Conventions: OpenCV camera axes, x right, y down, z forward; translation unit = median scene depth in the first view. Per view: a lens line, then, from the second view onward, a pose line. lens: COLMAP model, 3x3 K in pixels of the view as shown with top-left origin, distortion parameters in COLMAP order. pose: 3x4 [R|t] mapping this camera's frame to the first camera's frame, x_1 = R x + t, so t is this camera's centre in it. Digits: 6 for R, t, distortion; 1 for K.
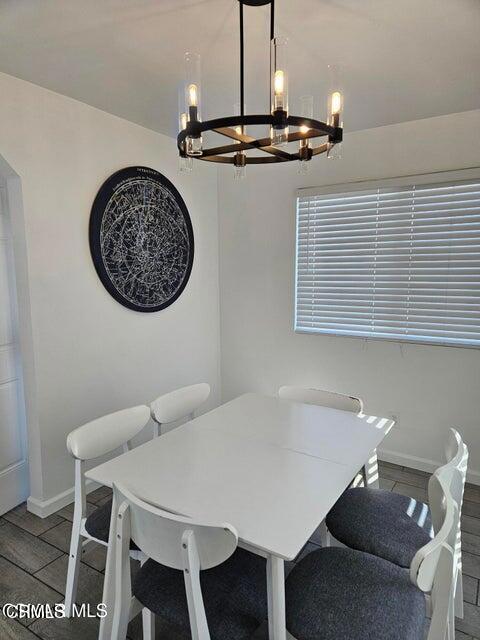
lens RADIAL K [[417.8, 0, 240.0], [0, 417.8, 320.0], [0, 0, 1]] dist [0.051904, 0.000501]
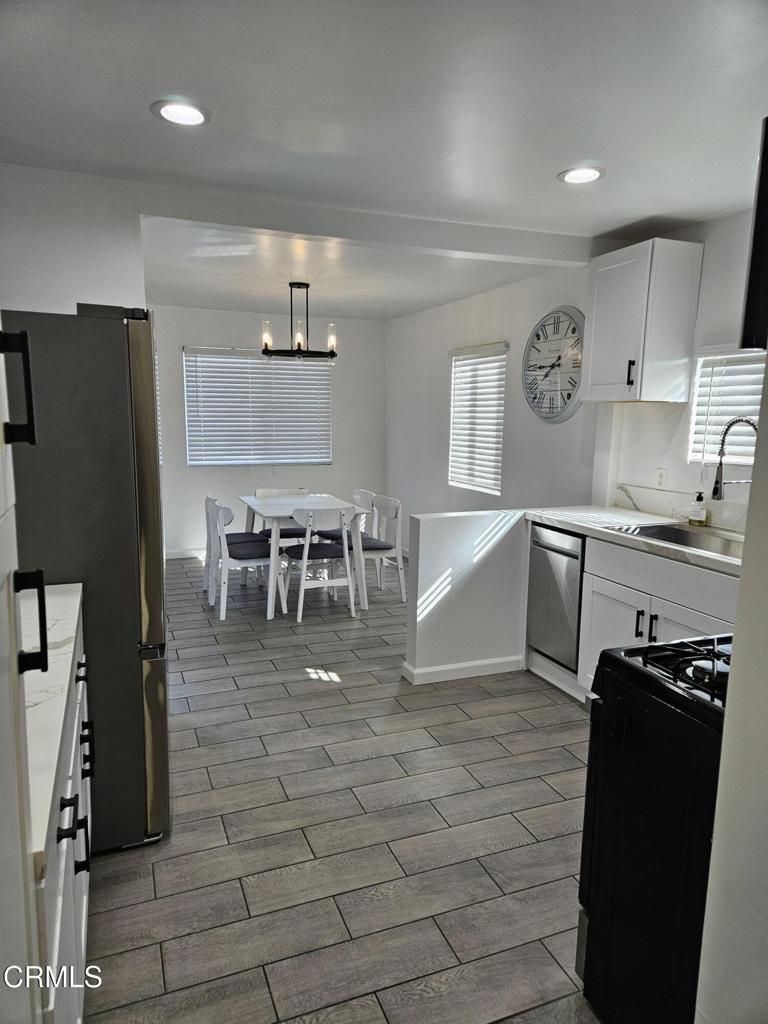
lens RADIAL K [[668.4, 0, 384.0], [0, 668.4, 512.0], [0, 0, 1]] dist [0.051904, 0.000501]
pose [[0.595182, -0.109899, 0.796041, -1.171302], [0.084920, 0.993659, 0.073689, 0.070660], [-0.799091, 0.023741, 0.600741, -0.638377]]
